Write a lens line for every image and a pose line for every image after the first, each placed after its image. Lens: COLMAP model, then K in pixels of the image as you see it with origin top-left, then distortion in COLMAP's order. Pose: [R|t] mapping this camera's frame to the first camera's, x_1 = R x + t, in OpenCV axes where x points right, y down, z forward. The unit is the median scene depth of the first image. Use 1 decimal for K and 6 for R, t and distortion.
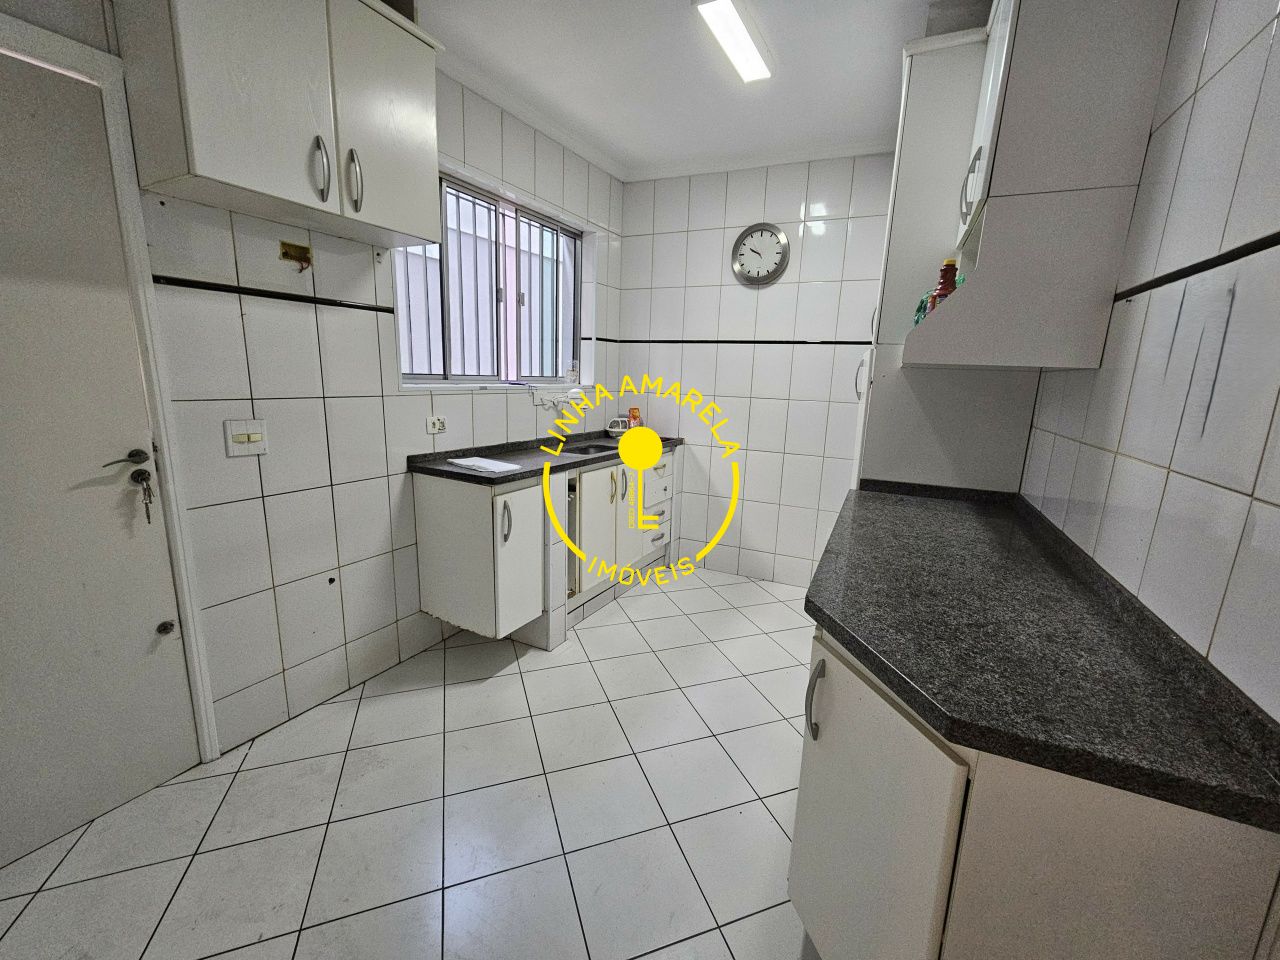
lens RADIAL K [[520.0, 0, 640.0], [0, 520.0, 480.0], [0, 0, 1]] dist [0.000902, -0.000004]
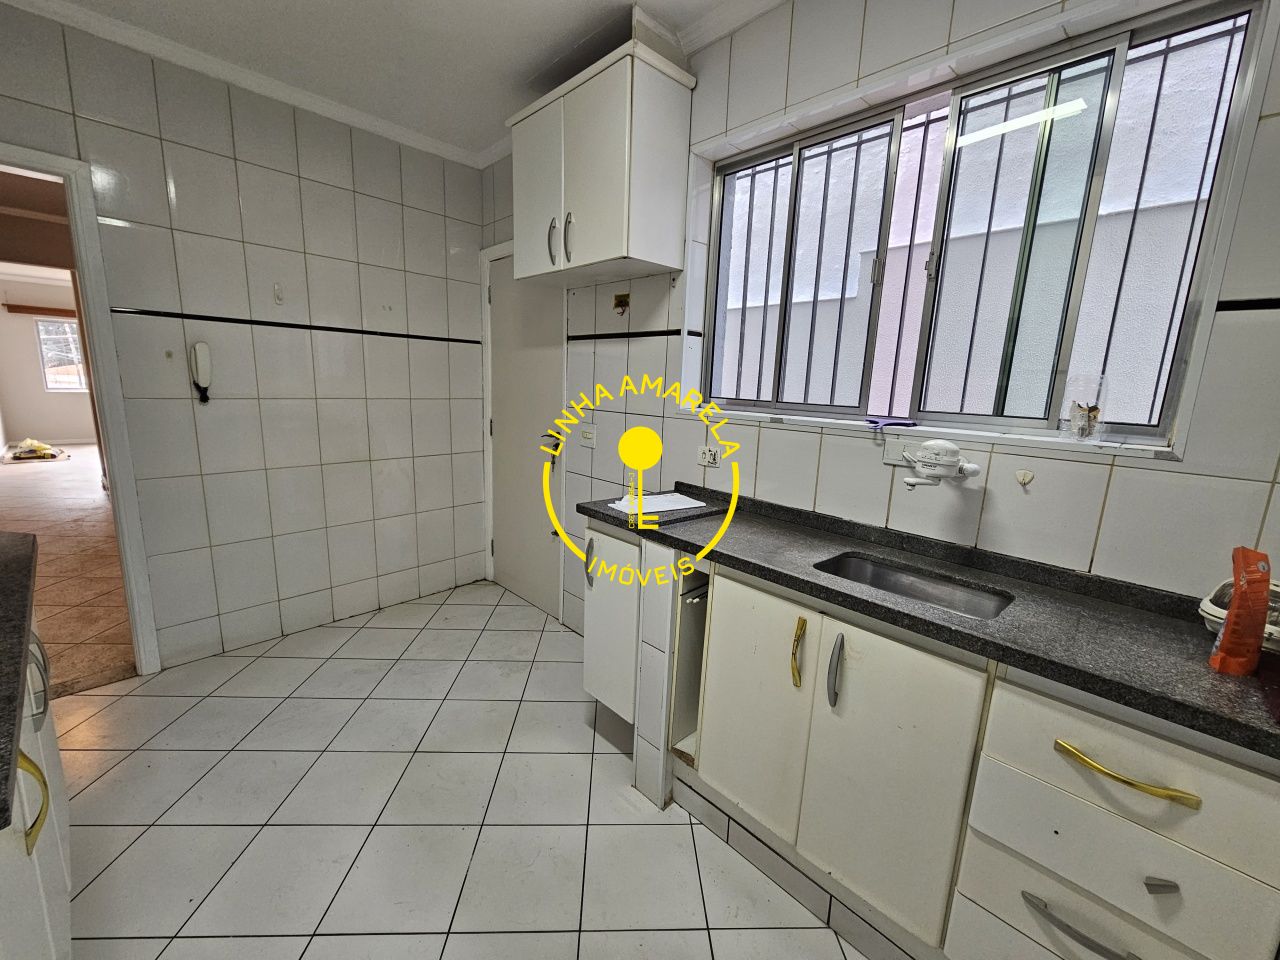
lens RADIAL K [[520.0, 0, 640.0], [0, 520.0, 480.0], [0, 0, 1]] dist [0.000902, -0.000004]
pose [[-0.291957, 0.141637, -0.945886, 0.467481], [-0.234716, 0.948121, 0.214419, -0.230015], [0.927184, 0.284615, -0.243566, 1.131519]]
